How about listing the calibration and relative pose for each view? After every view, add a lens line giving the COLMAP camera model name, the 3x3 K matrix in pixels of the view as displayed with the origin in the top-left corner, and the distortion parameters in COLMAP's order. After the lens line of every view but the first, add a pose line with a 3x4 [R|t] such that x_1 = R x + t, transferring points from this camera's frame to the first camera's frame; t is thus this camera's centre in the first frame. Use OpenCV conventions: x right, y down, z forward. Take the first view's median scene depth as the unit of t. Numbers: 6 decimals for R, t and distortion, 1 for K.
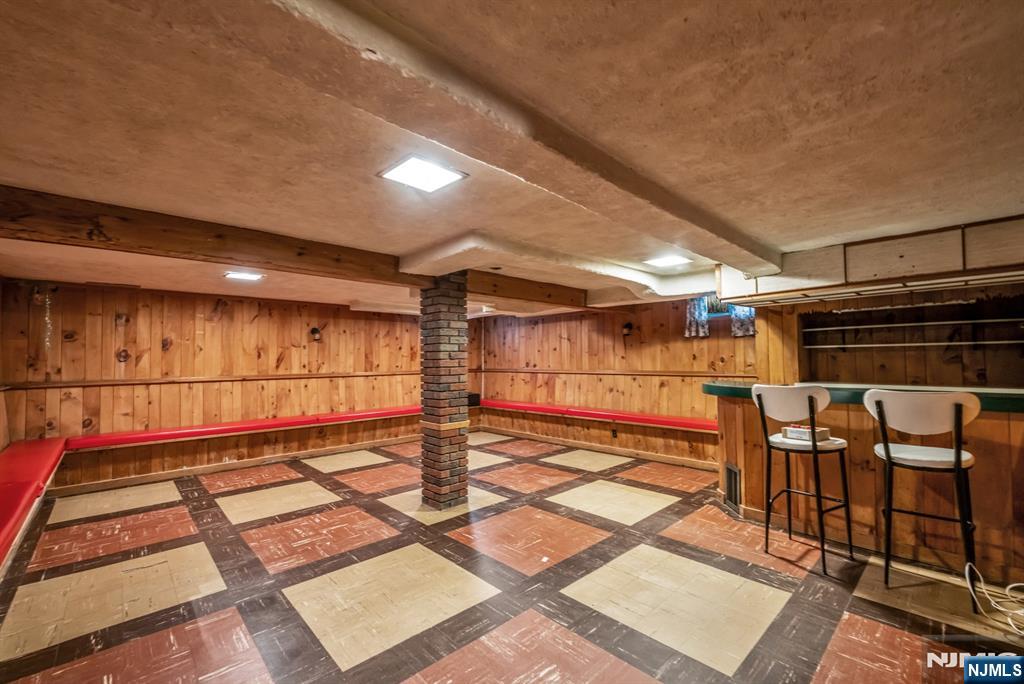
lens RADIAL K [[426.8, 0, 508.4], [0, 426.8, 349.8], [0, 0, 1]] dist [-0.001563, -0.000120]
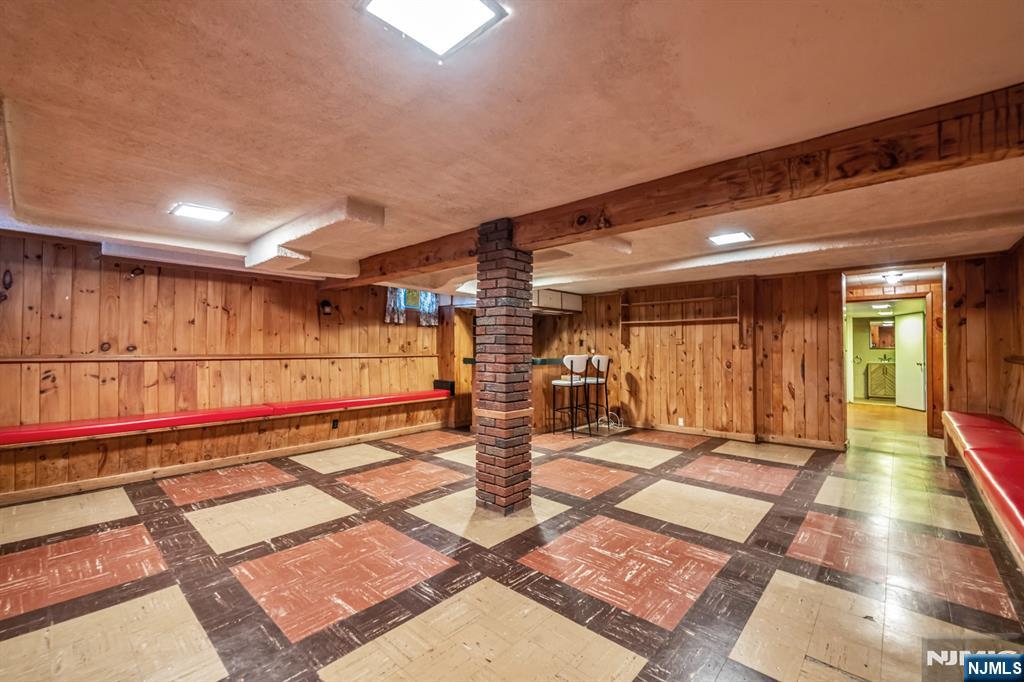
lens RADIAL K [[426.8, 0, 507.8], [0, 426.8, 341.4], [0, 0, 1]] dist [-0.001563, -0.000120]
pose [[-0.082651, 0.025809, 0.996244, -0.771735], [-0.026382, 0.999258, -0.028075, 0.045660], [-0.996229, -0.028603, -0.081908, 0.830245]]
